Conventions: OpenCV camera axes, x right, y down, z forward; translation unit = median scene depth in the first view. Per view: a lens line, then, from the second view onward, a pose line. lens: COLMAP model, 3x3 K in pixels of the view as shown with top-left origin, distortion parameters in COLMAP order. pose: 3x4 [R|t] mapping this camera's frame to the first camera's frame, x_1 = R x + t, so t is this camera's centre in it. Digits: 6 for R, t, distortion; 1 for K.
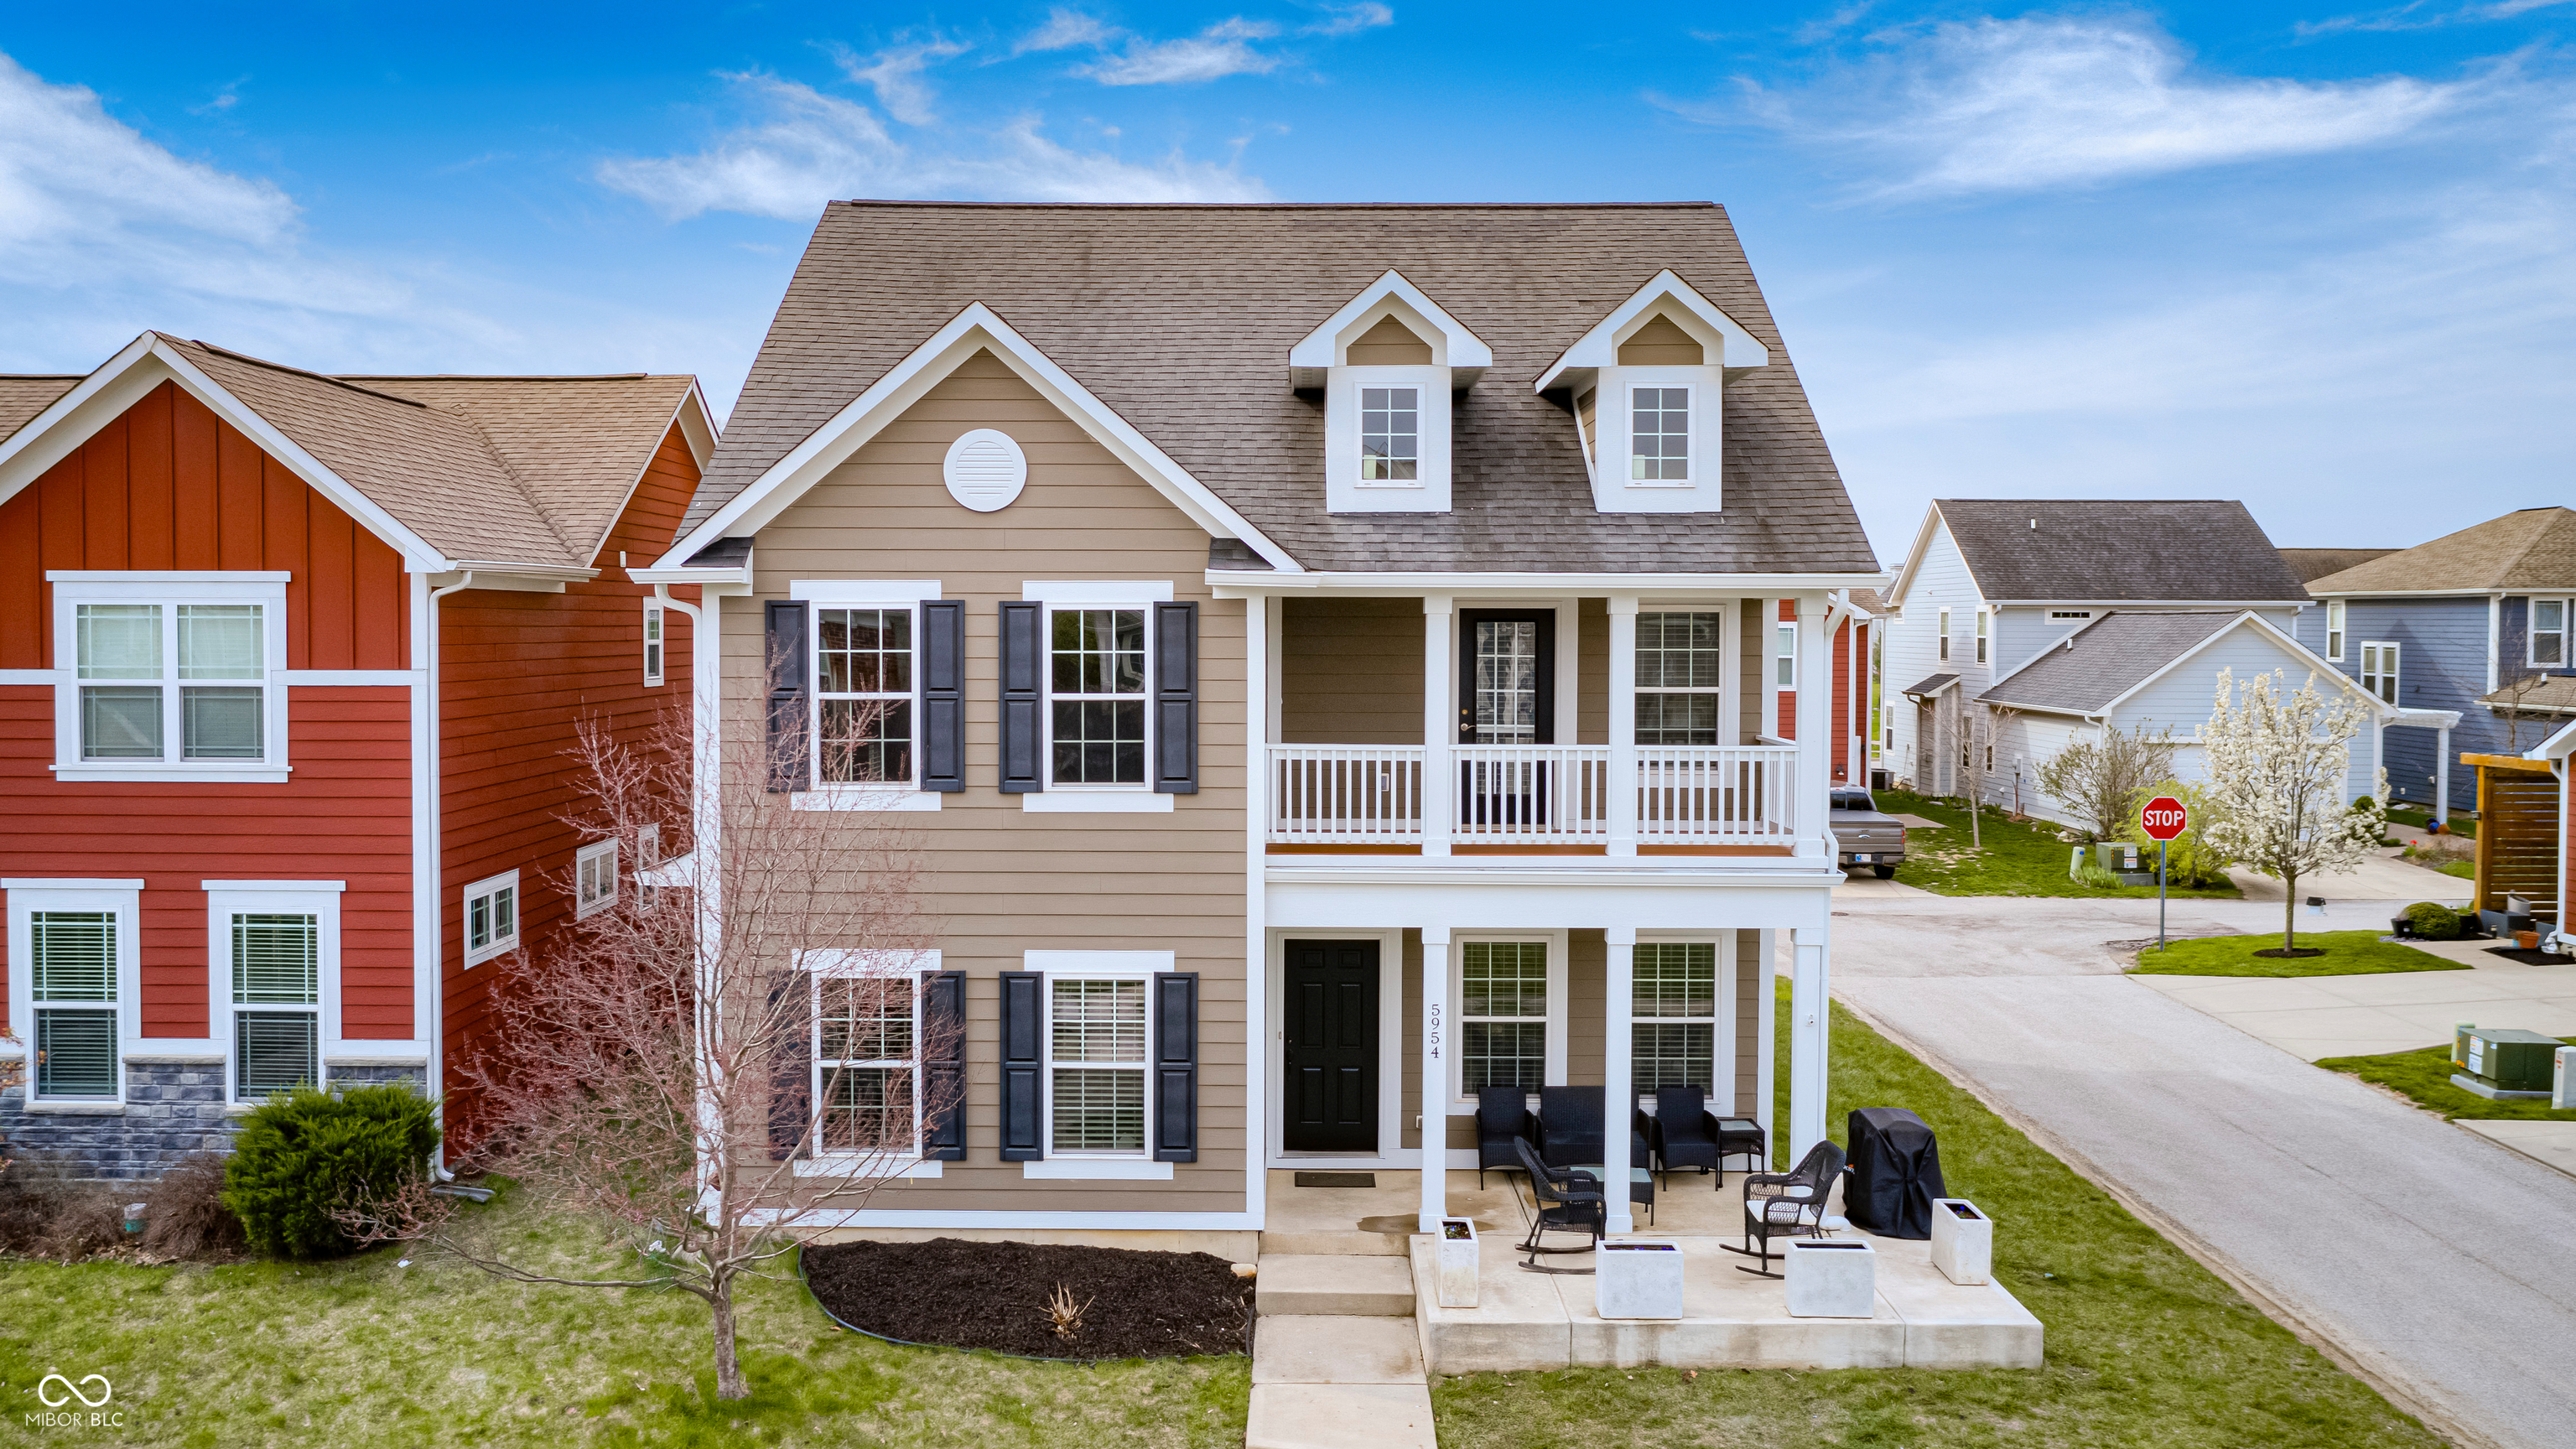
lens RADIAL K [[2079.3, 0, 1262.9], [0, 2079.3, 694.5], [0, 0, 1]] dist [-0.009444, -0.002856]
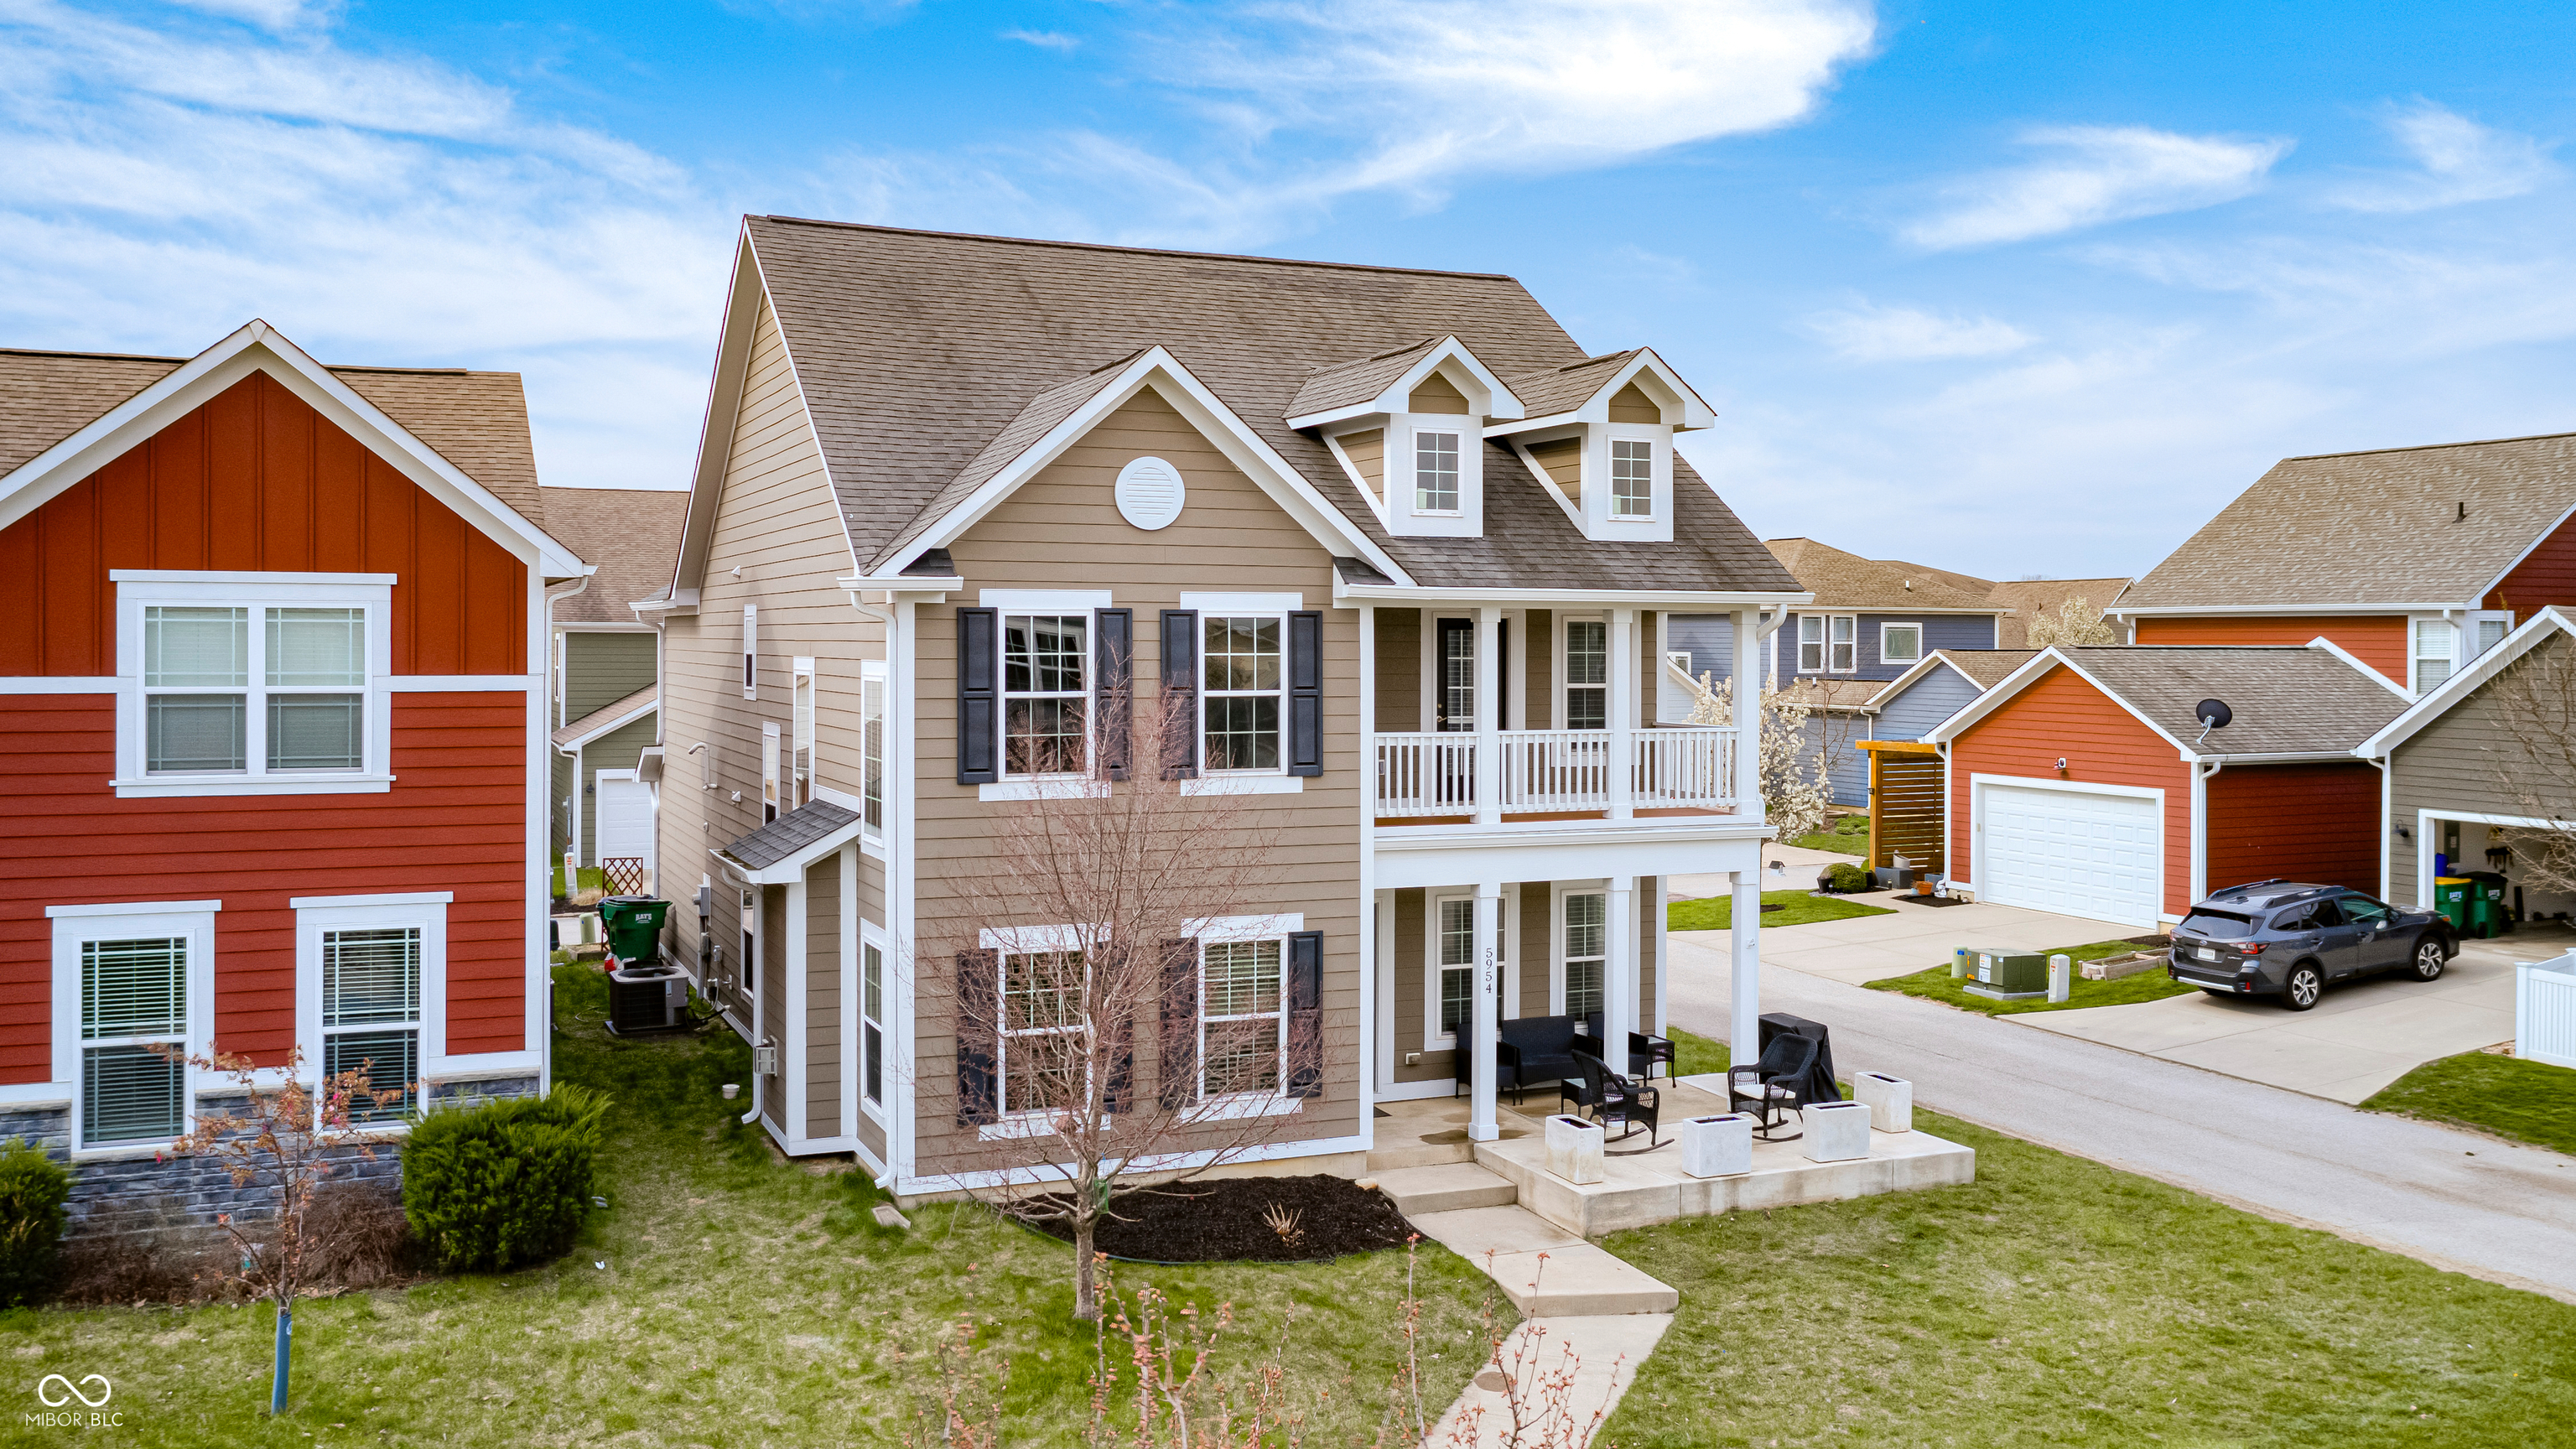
lens RADIAL K [[2222.2, 0, 1296.1], [0, 2222.2, 654.2], [0, 0, 1]] dist [-0.008022, 0.004221]
pose [[0.910570, -0.001866, 0.413350, -0.553409], [0.012839, 0.999635, -0.023769, 0.008792], [-0.413155, 0.026950, 0.910262, -0.125666]]
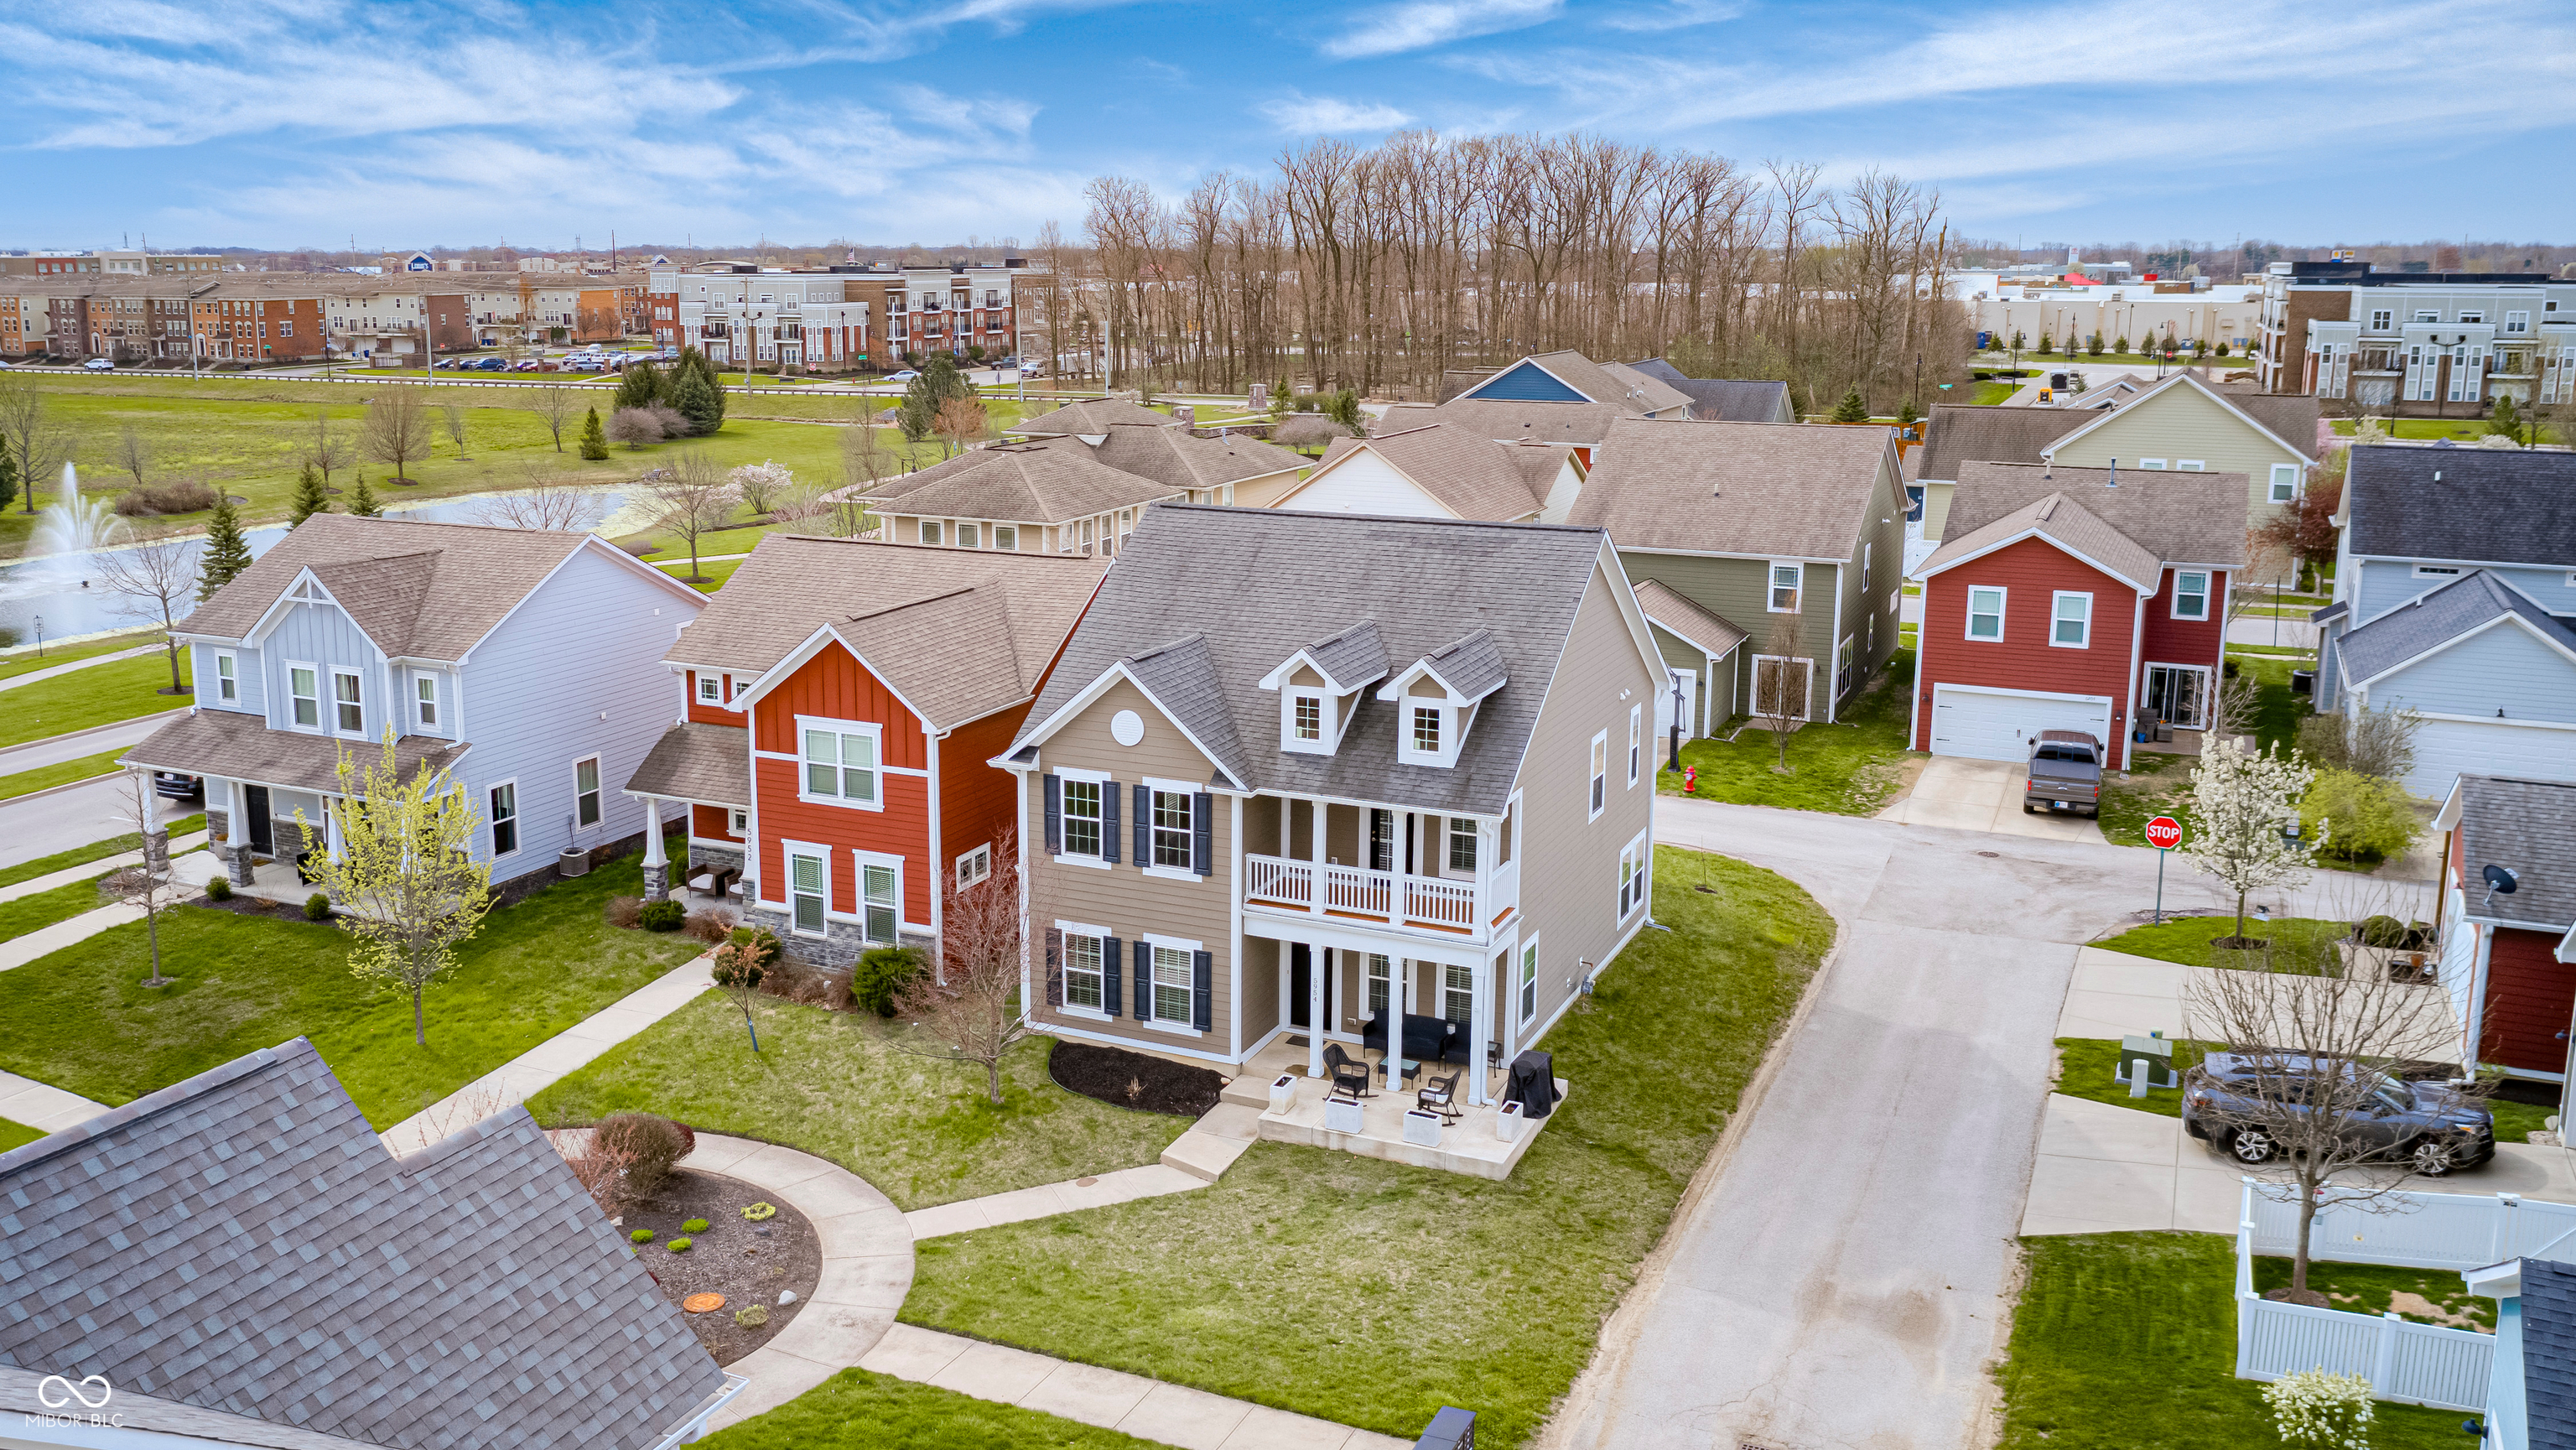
lens RADIAL K [[2146.7, 0, 1182.2], [0, 2146.7, 685.3], [0, 0, 1]] dist [-0.004406, -0.003828]
pose [[0.904426, 0.080214, -0.419022, 0.895300], [-0.010552, 0.986071, 0.165989, -0.540528], [0.426500, -0.145703, 0.892675, -1.060910]]
